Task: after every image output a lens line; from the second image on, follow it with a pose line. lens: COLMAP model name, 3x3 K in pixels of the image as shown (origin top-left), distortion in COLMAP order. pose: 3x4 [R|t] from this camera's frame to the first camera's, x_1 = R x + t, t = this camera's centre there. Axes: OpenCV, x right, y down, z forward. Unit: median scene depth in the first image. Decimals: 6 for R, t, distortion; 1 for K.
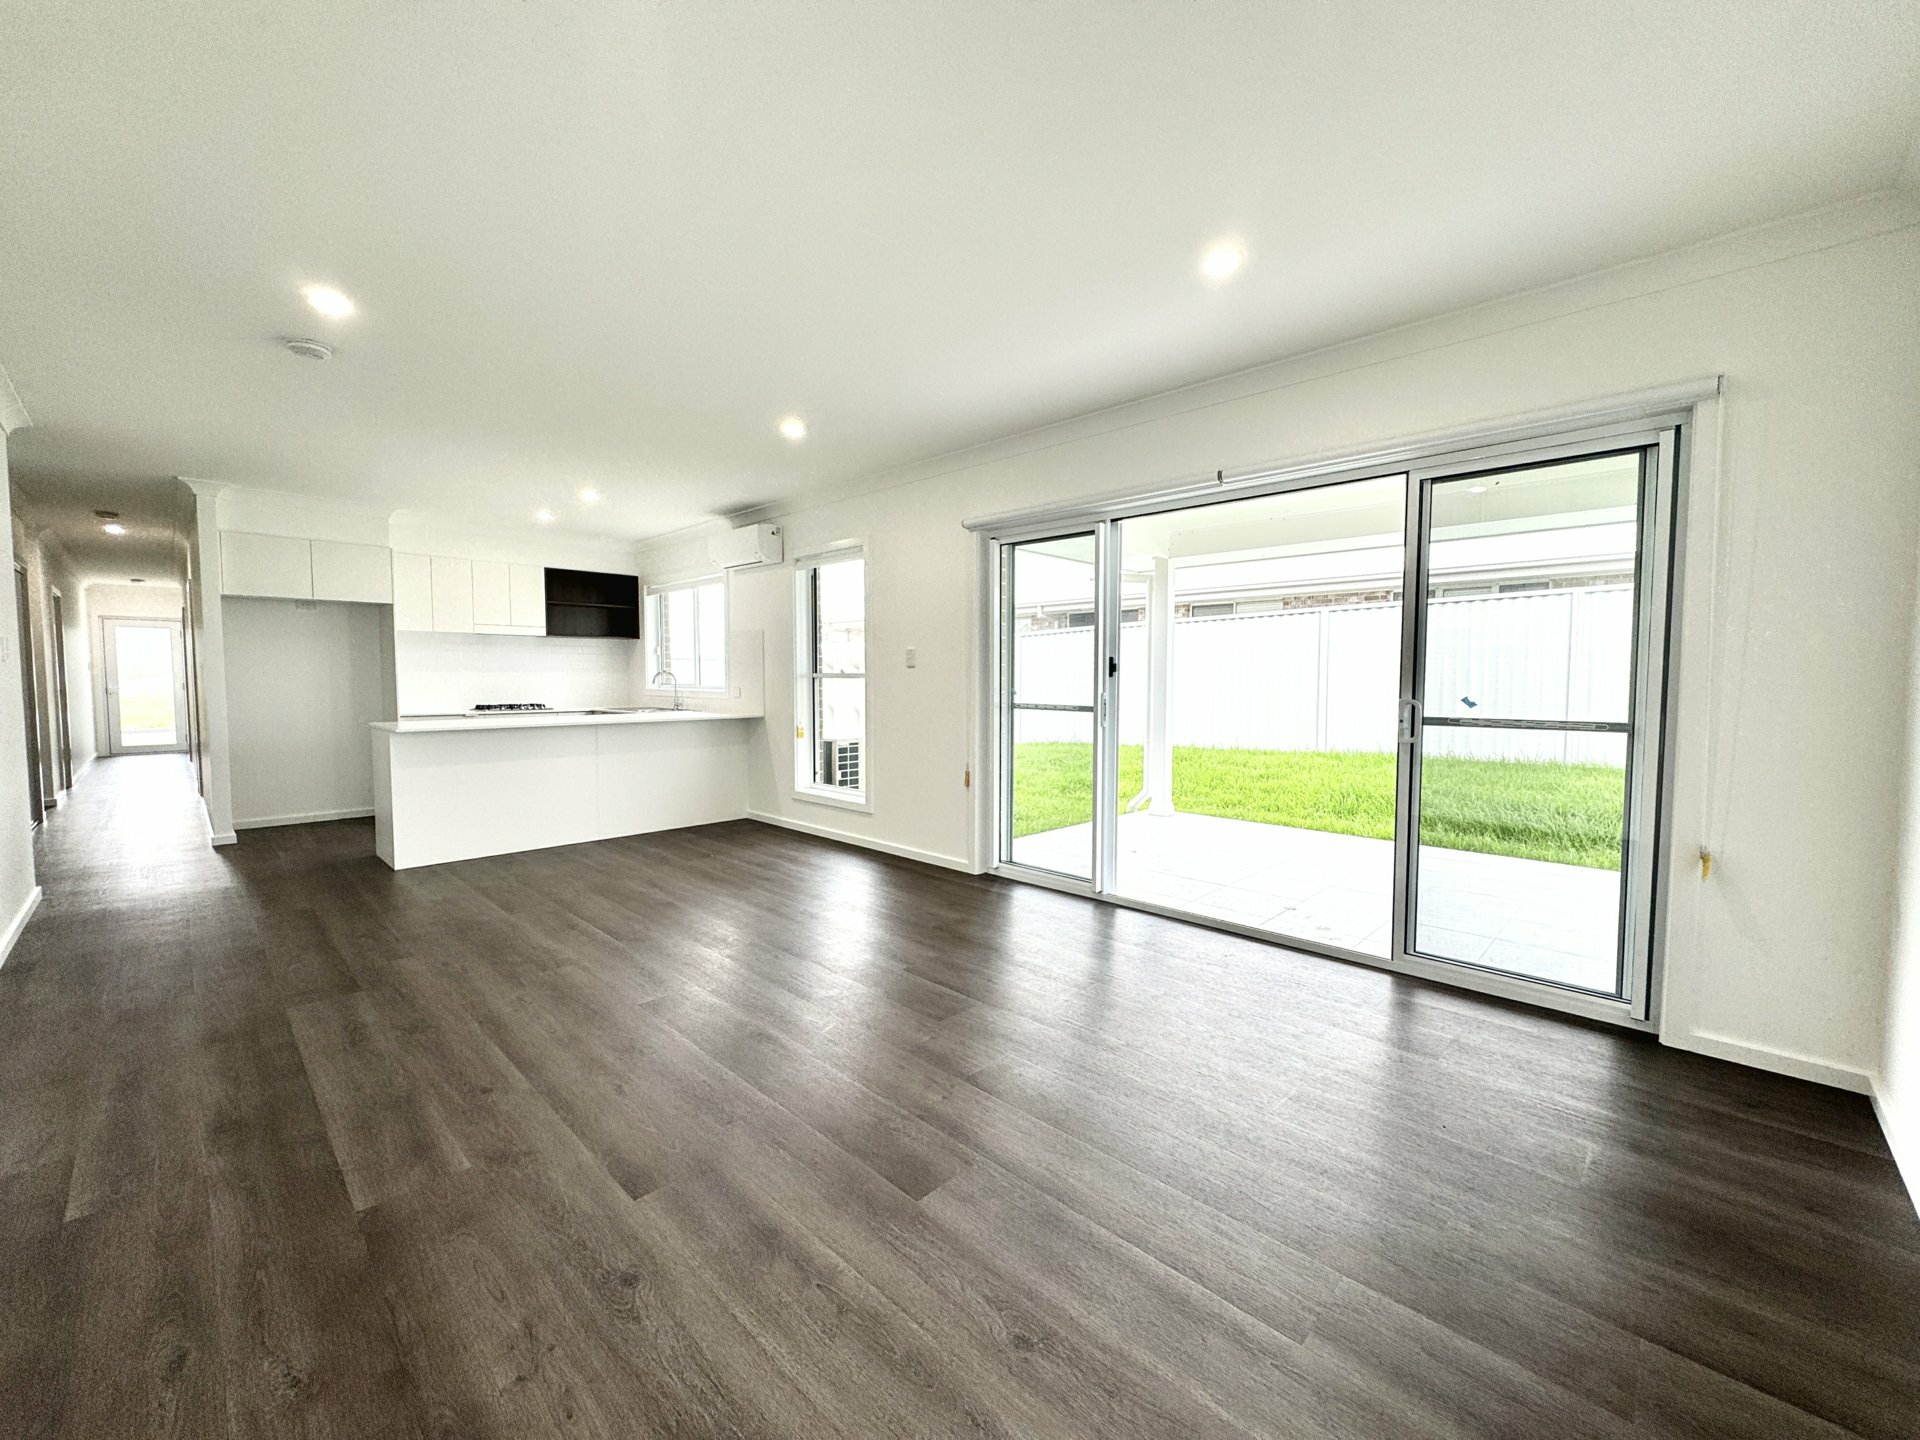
lens RADIAL K [[762.7, 0, 957.4], [0, 762.7, 717.8], [0, 0, 1]] dist [0.000893, -0.000059]
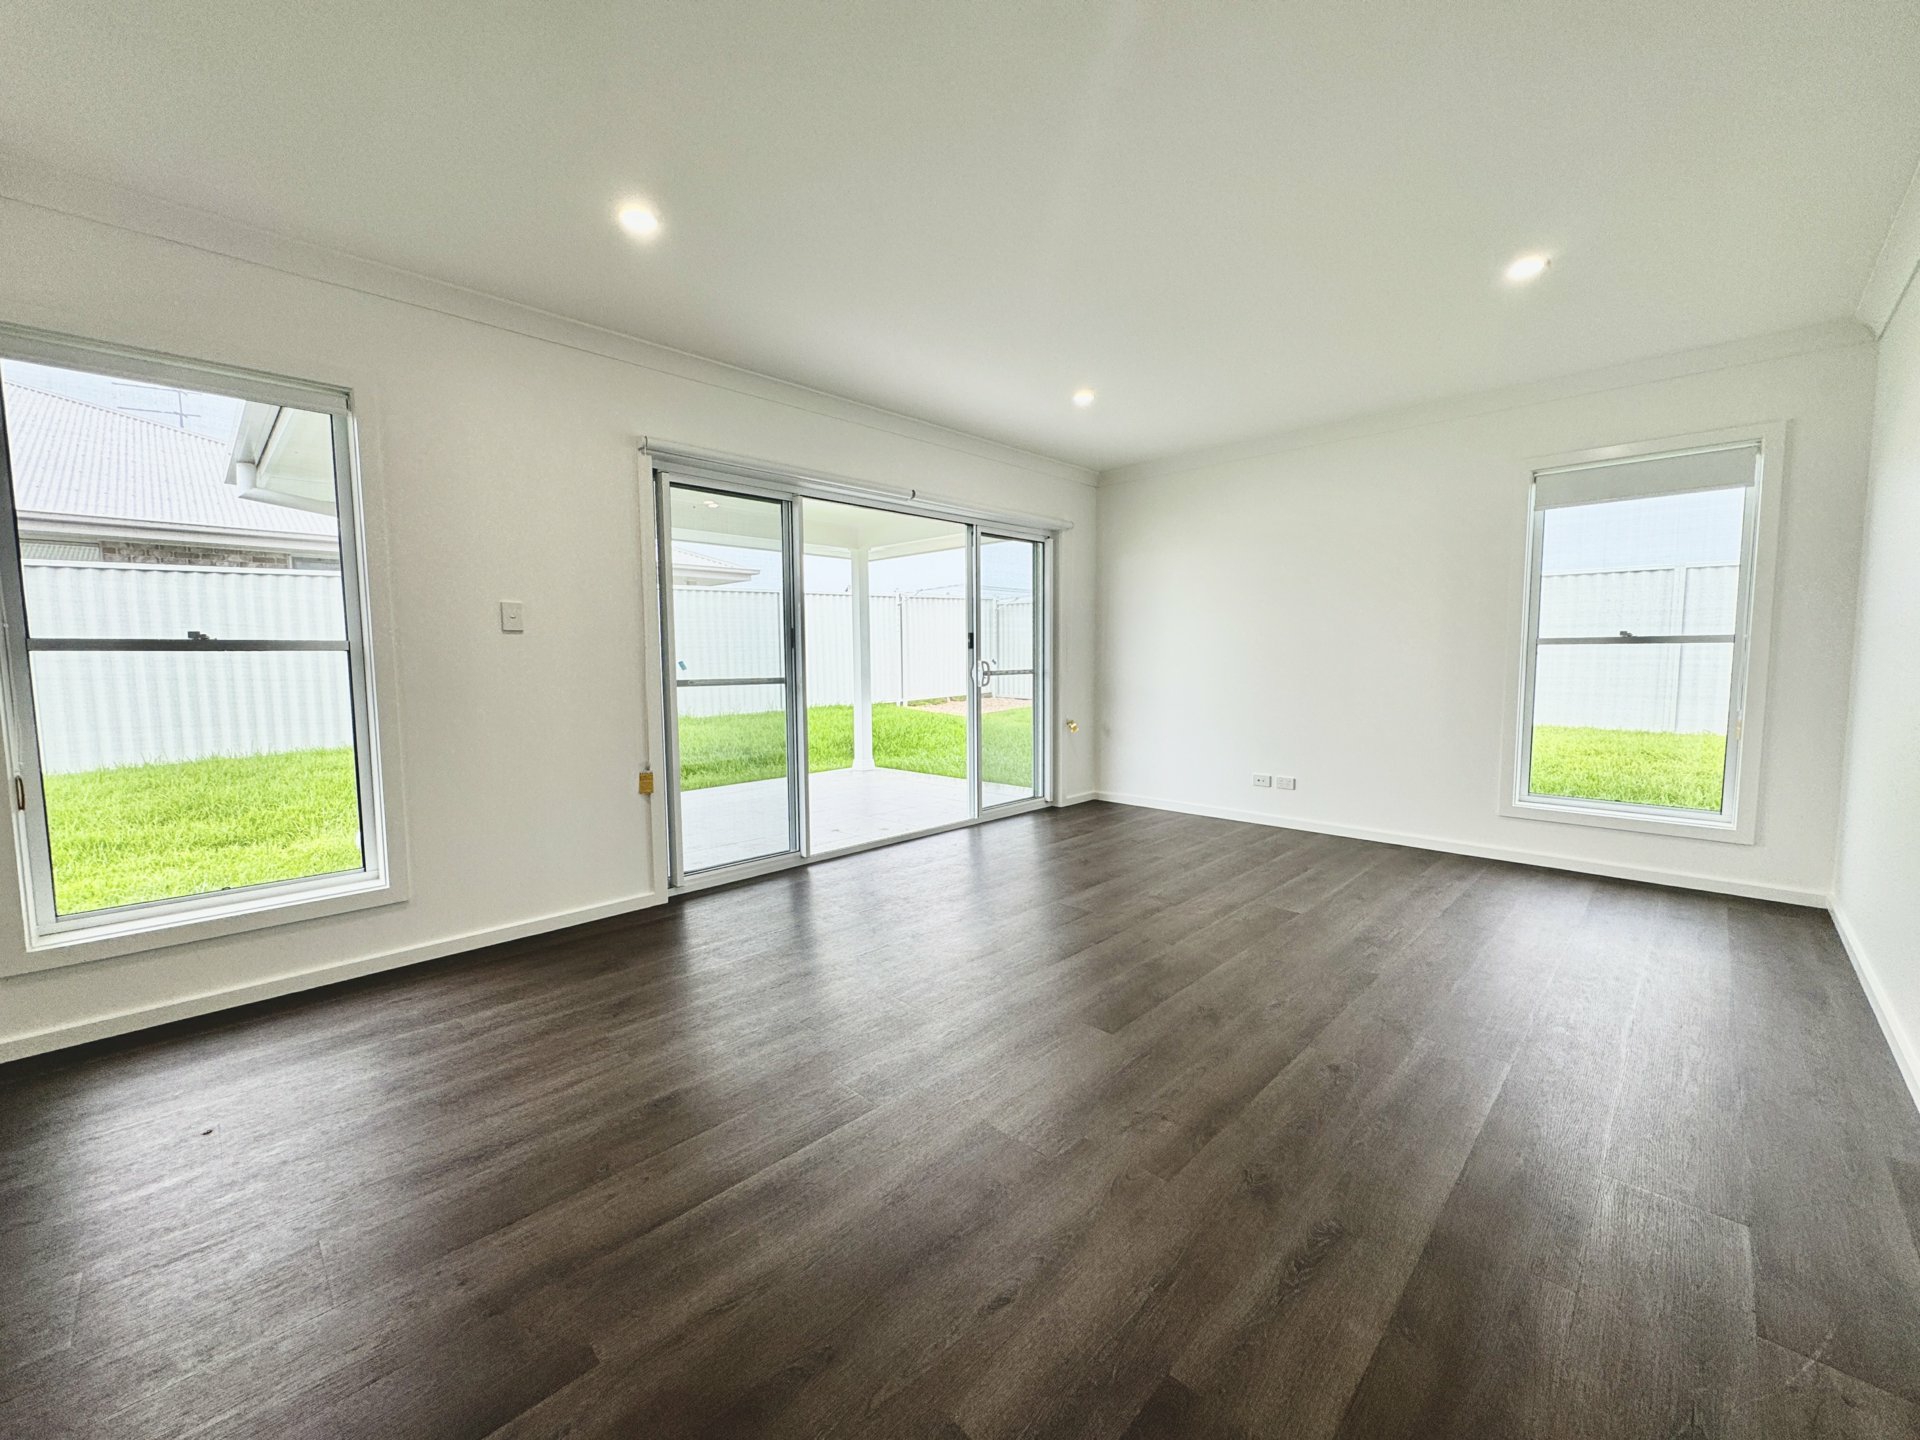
lens RADIAL K [[762.7, 0, 957.4], [0, 762.7, 717.8], [0, 0, 1]] dist [0.000893, -0.000059]
pose [[0.008504, -0.083559, 0.996467, -0.728233], [0.062456, 0.994601, 0.082870, -0.027077], [-0.998011, 0.061531, 0.013676, 0.678900]]
